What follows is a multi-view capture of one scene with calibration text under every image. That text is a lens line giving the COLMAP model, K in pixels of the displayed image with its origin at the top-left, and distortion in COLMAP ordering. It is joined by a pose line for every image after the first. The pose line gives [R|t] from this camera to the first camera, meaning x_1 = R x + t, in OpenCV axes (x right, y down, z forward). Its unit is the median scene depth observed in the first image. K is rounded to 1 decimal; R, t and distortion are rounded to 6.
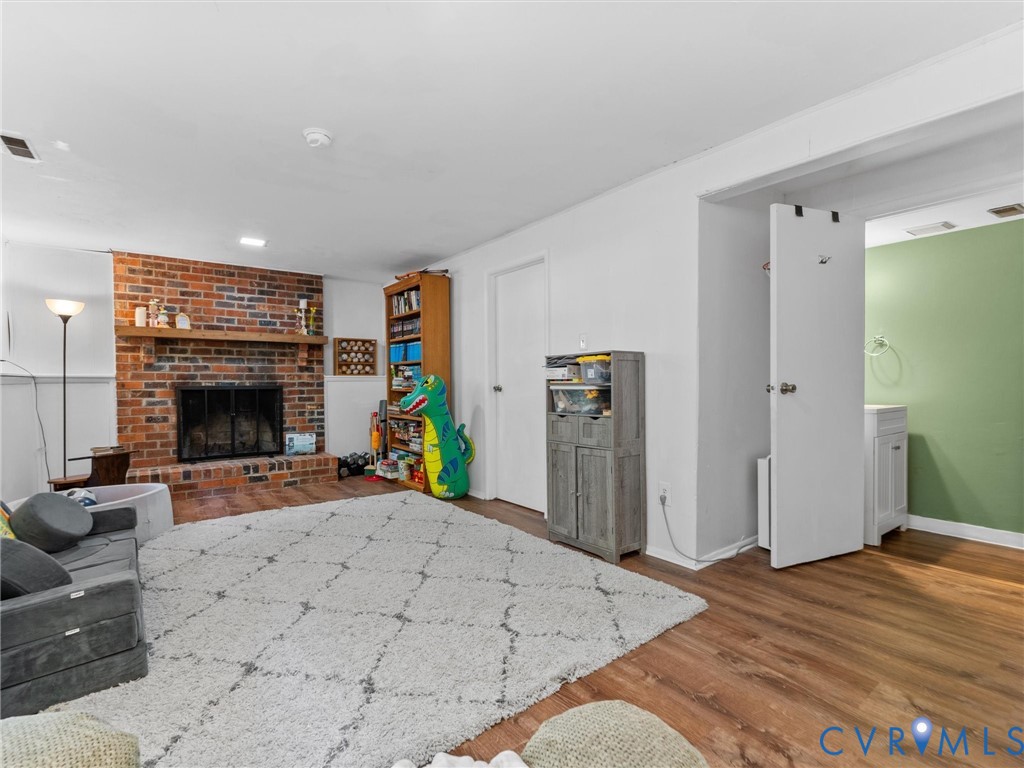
lens RADIAL K [[466.4, 0, 514.4], [0, 466.4, 385.8], [0, 0, 1]] dist [-0.003365, -0.000557]
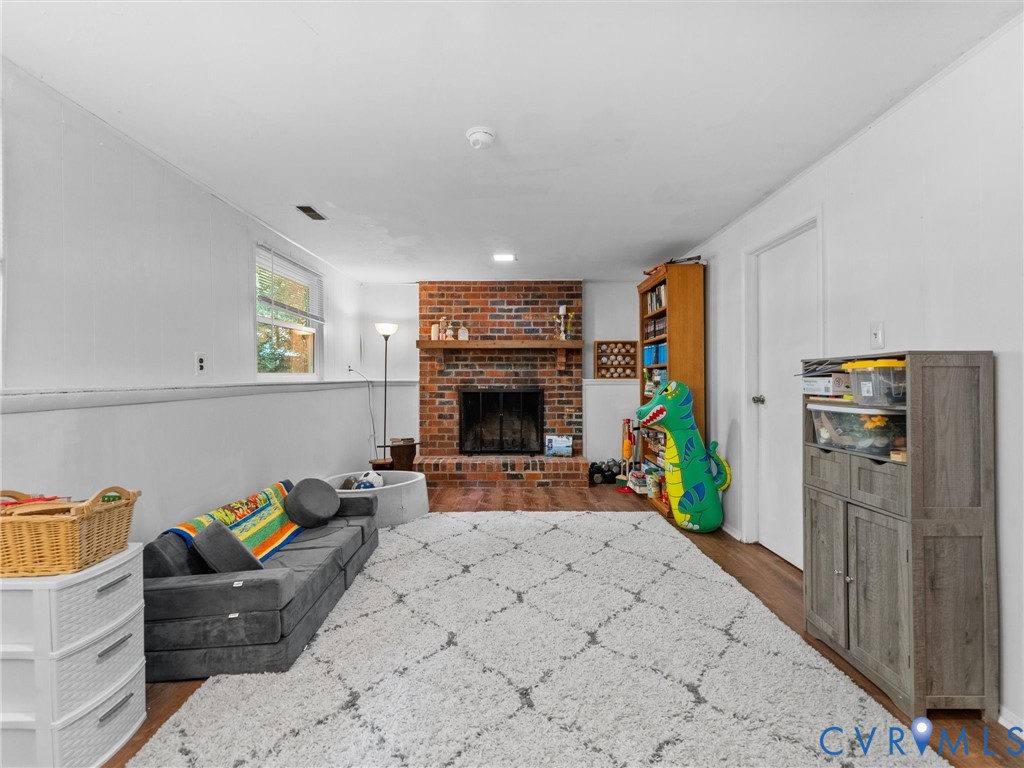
lens RADIAL K [[466.4, 0, 512.0], [0, 466.4, 375.6], [0, 0, 1]] dist [-0.003365, -0.000557]
pose [[0.806393, -0.000911, -0.591379, 0.115718], [-0.010229, 0.999828, -0.015488, -0.023229], [0.591291, 0.018539, 0.806245, 0.177436]]
